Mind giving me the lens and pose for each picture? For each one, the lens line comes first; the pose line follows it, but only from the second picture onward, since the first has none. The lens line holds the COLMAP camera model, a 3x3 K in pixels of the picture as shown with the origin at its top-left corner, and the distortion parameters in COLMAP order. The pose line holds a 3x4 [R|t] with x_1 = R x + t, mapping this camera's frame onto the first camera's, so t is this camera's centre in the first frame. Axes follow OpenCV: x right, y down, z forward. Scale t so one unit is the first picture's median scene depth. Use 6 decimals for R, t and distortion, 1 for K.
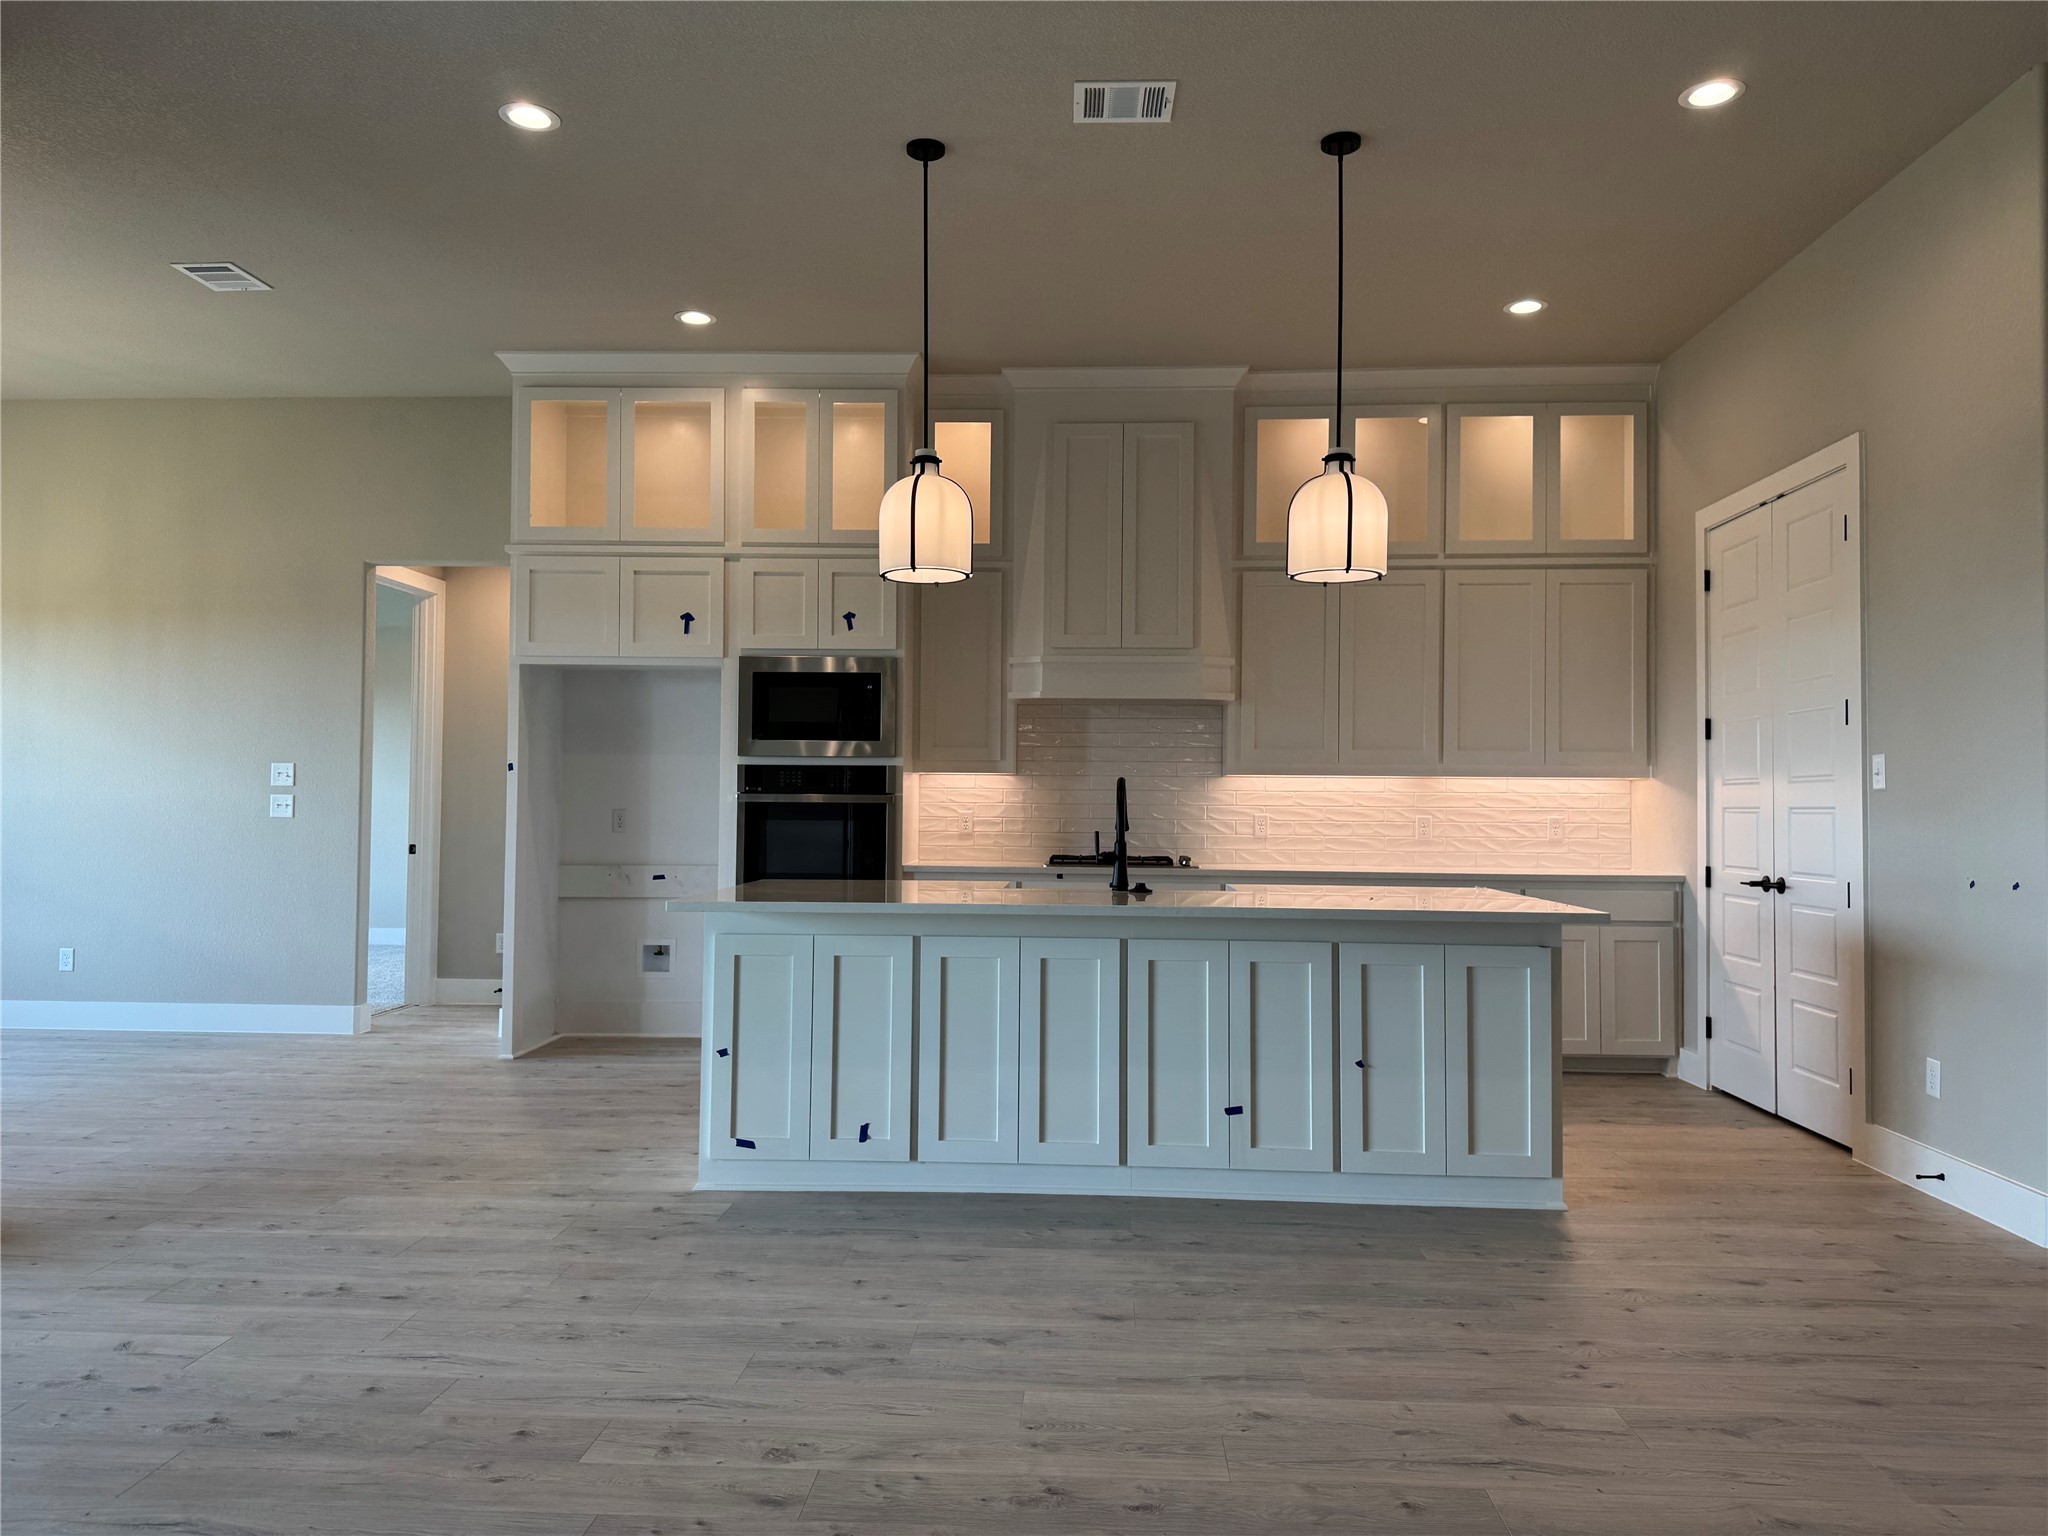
lens RADIAL K [[1434.6, 0, 1020.2], [0, 1434.6, 759.1], [0, 0, 1]] dist [0.063800, -0.077471]
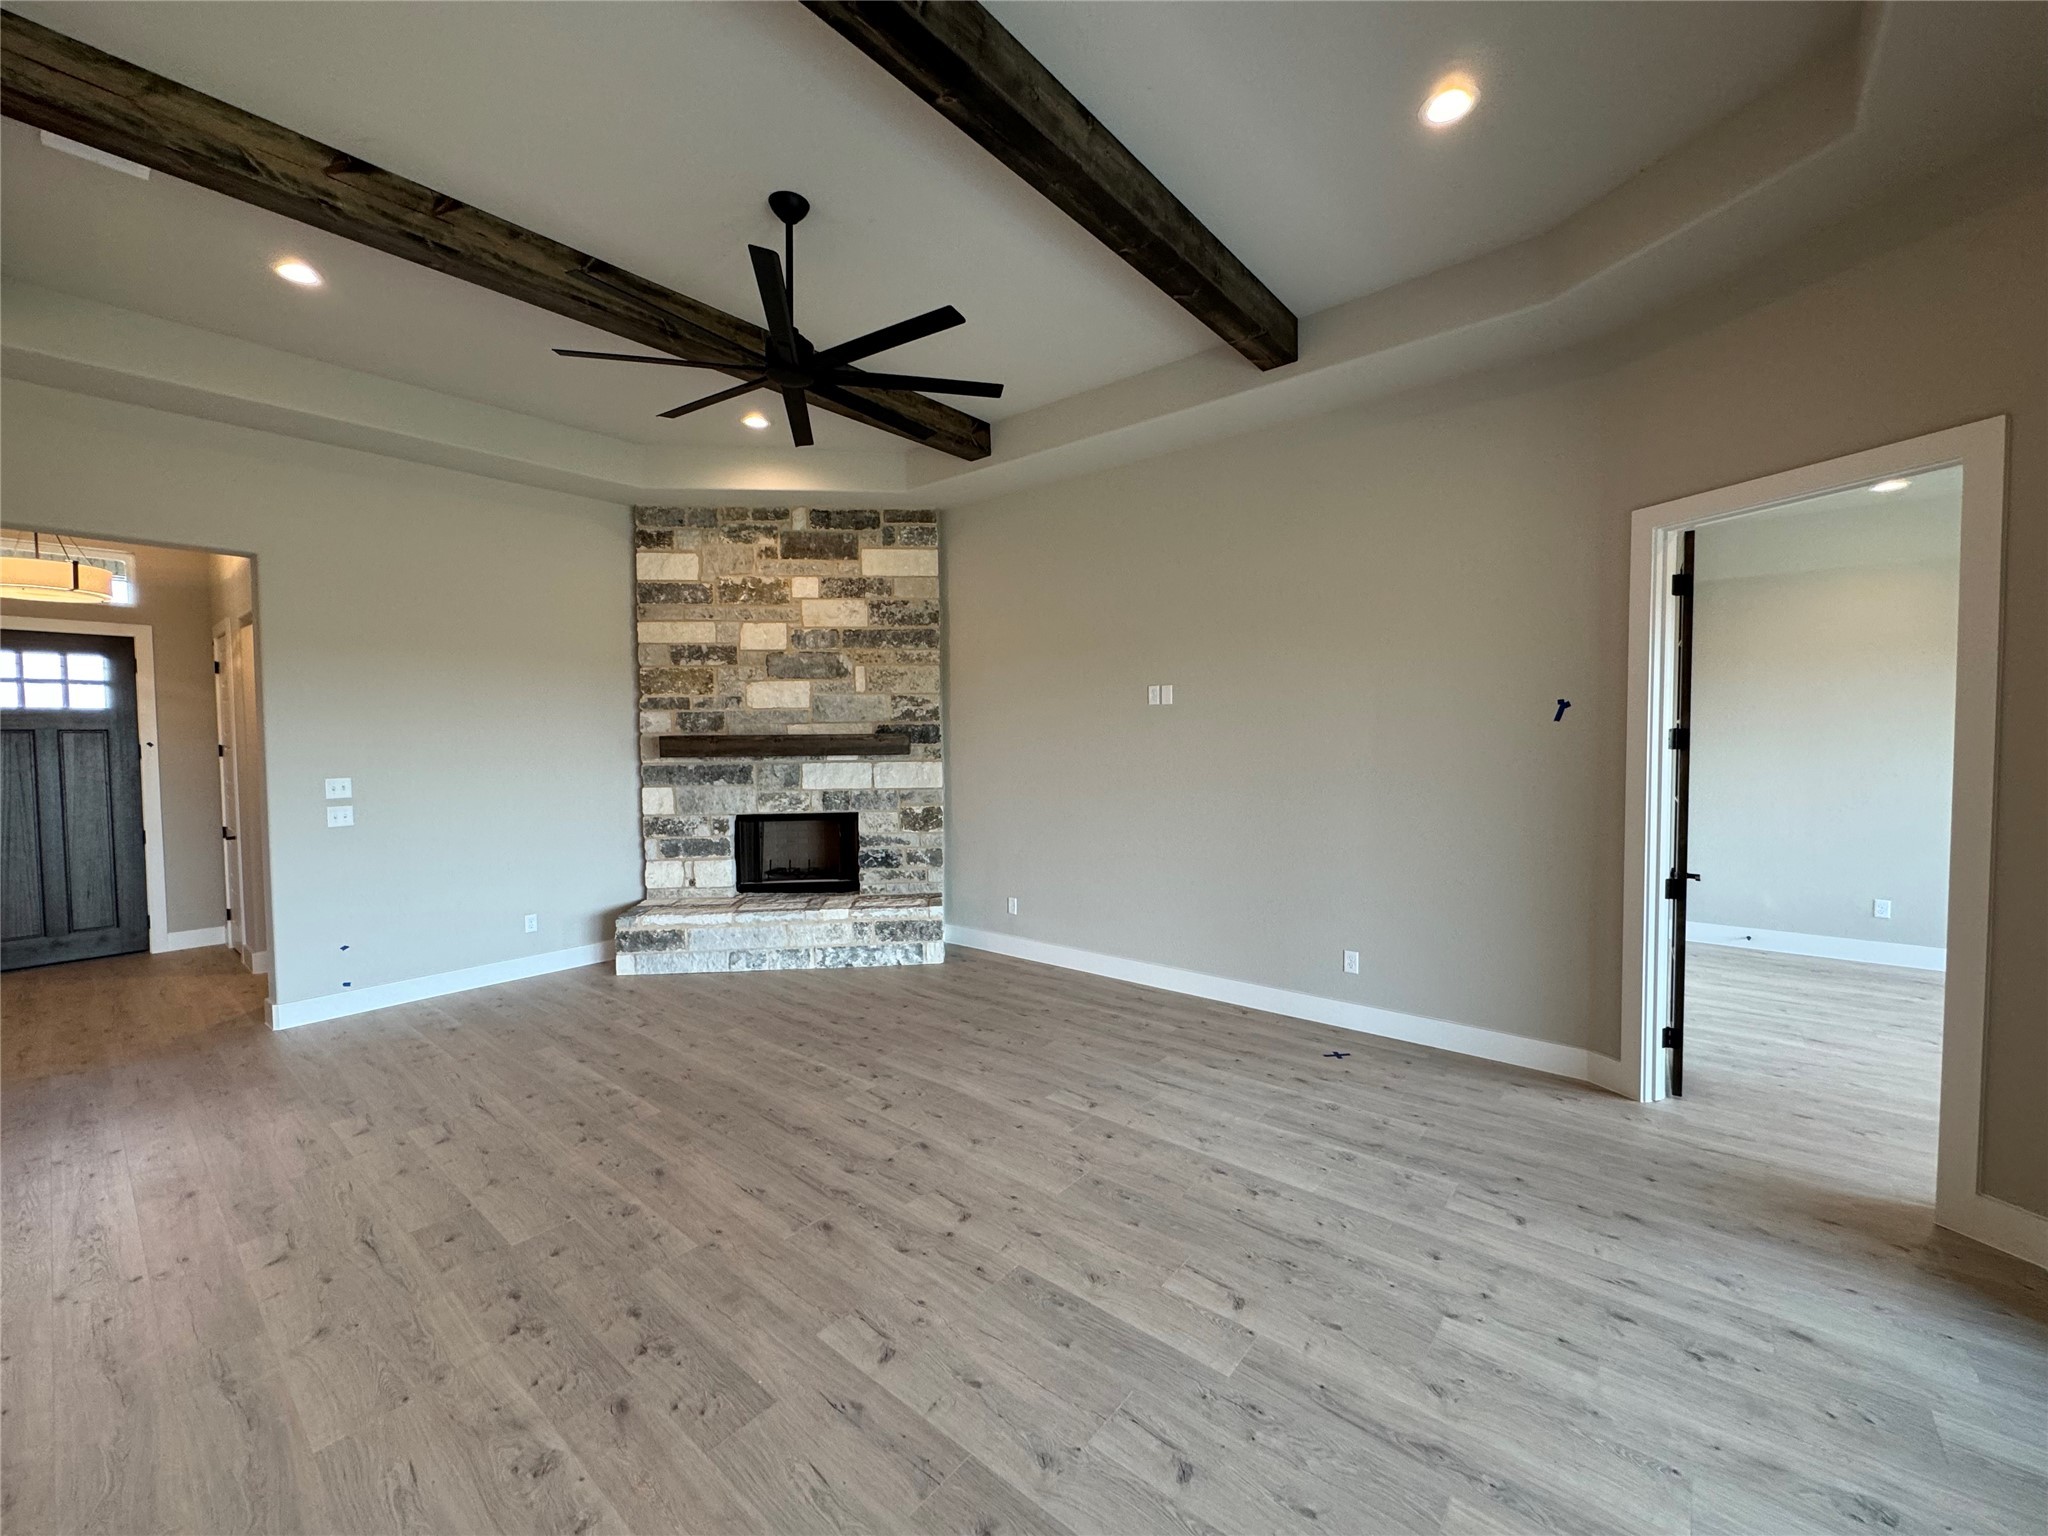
lens RADIAL K [[818.7, 0, 1023.1], [0, 818.7, 769.2], [0, 0, 1]] dist [-0.002426, 0.000235]
pose [[-0.801163, -0.023486, 0.597985, -0.478909], [-0.014093, 0.999693, 0.020381, -0.061559], [-0.598280, 0.007901, -0.801248, 0.715322]]
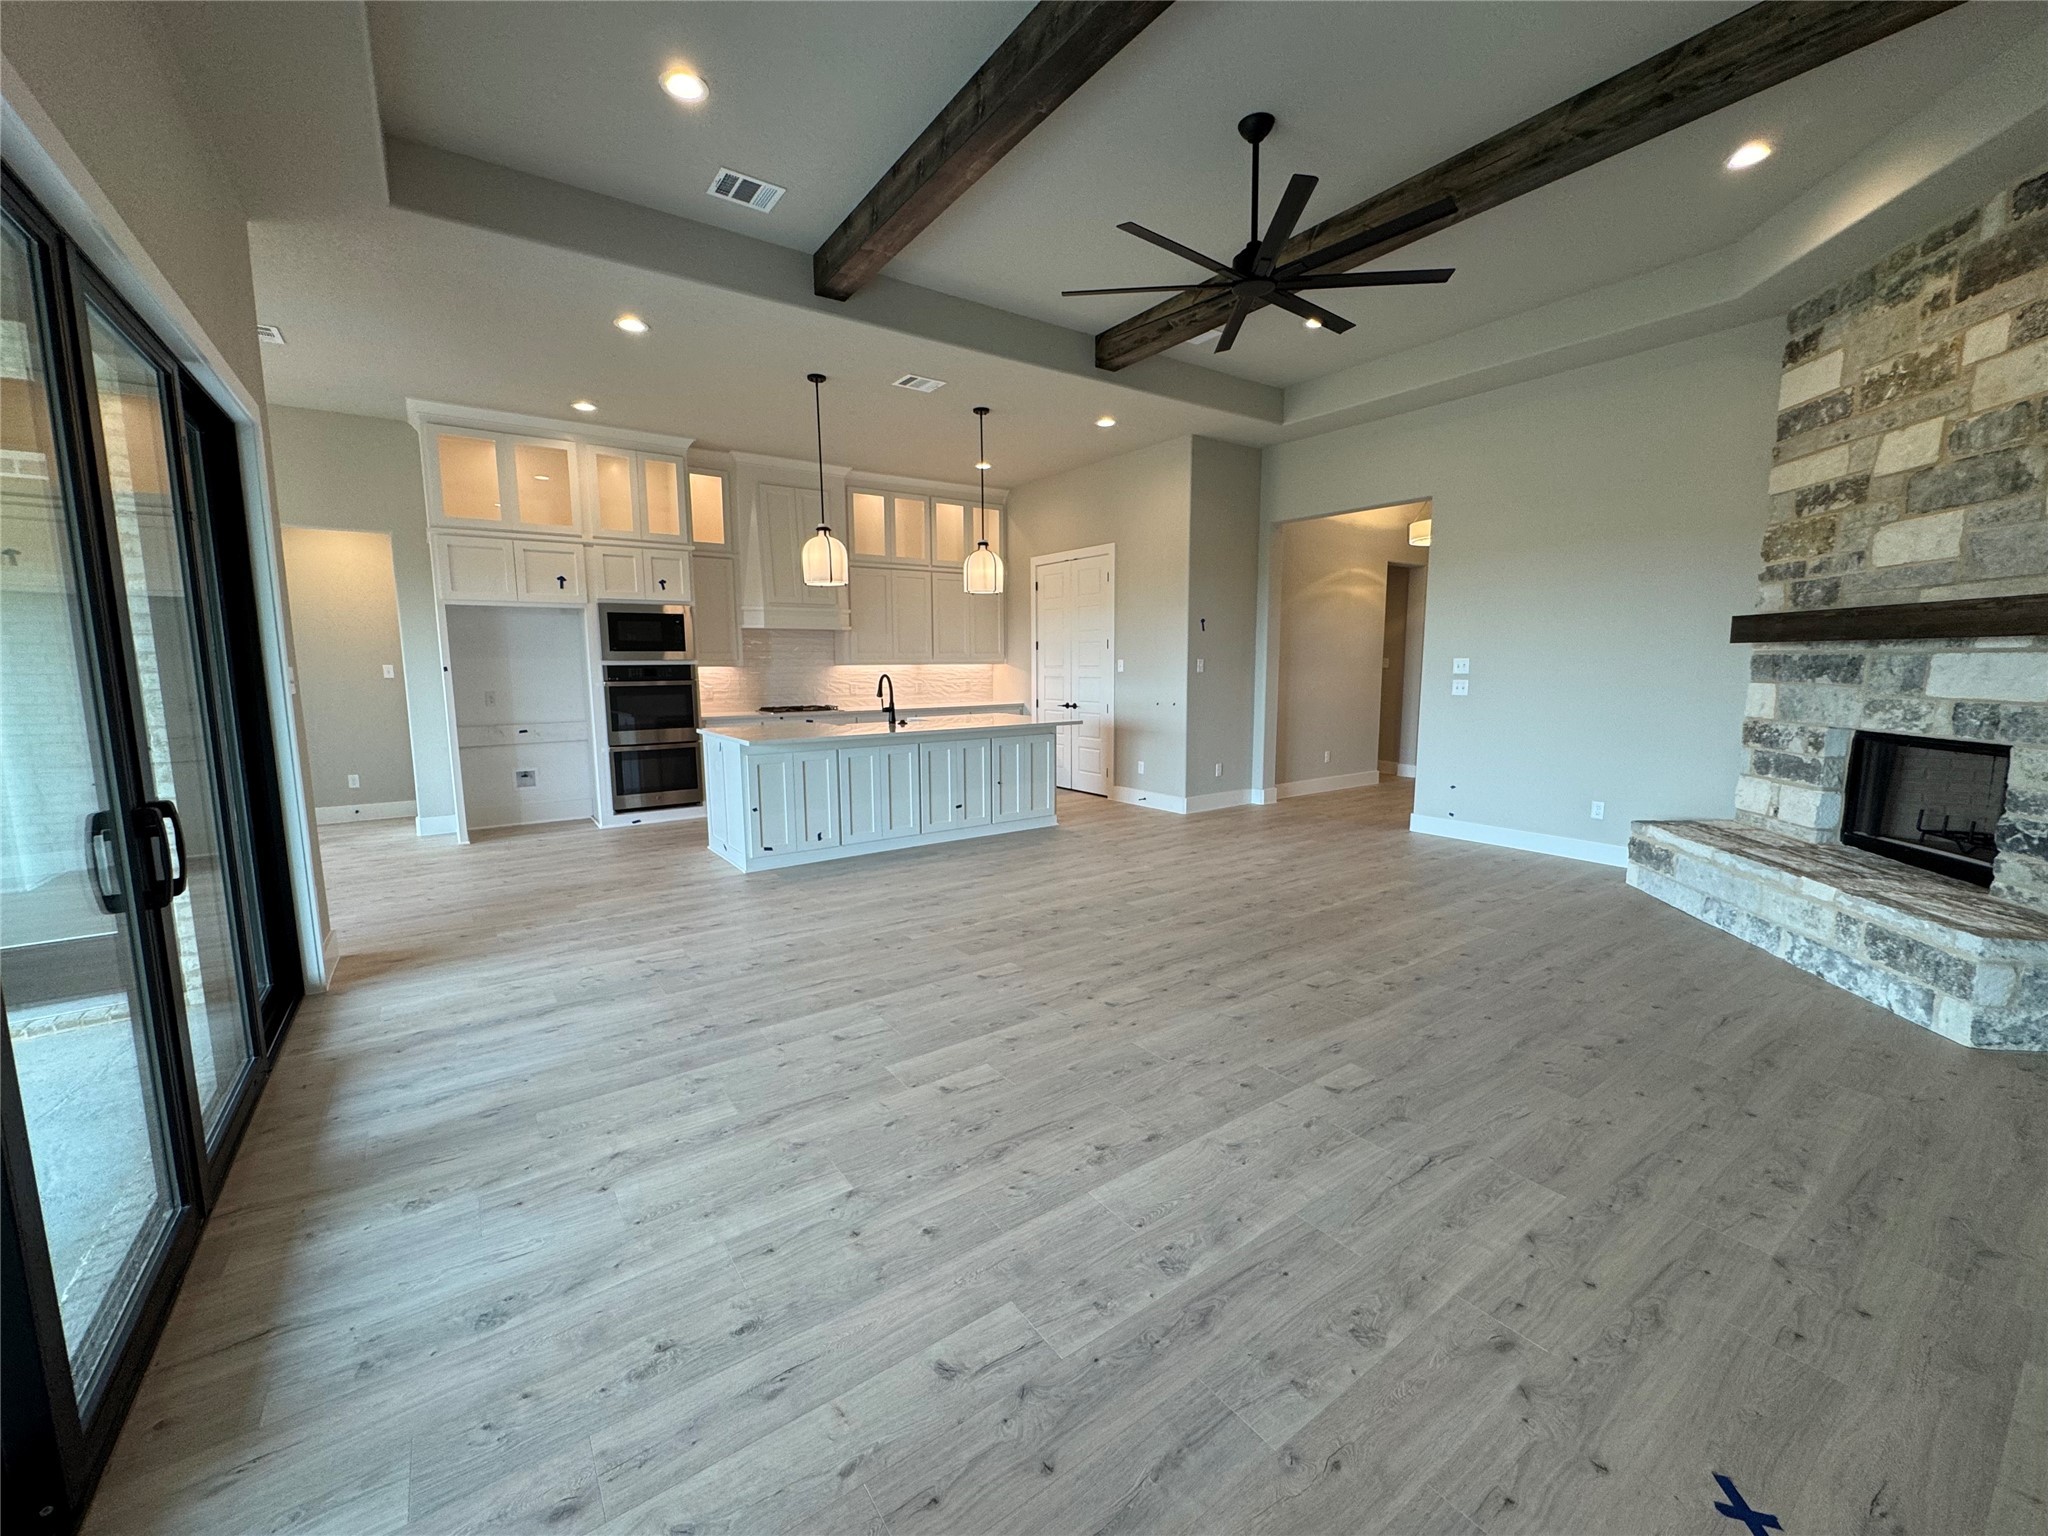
lens RADIAL K [[818.7, 0, 1023.1], [0, 818.7, 769.2], [0, 0, 1]] dist [-0.002426, 0.000235]
pose [[0.785002, -0.095286, 0.612121, -0.581983], [-0.006595, 0.986759, 0.162062, -0.051071], [-0.619458, -0.131256, 0.773979, -0.165835]]
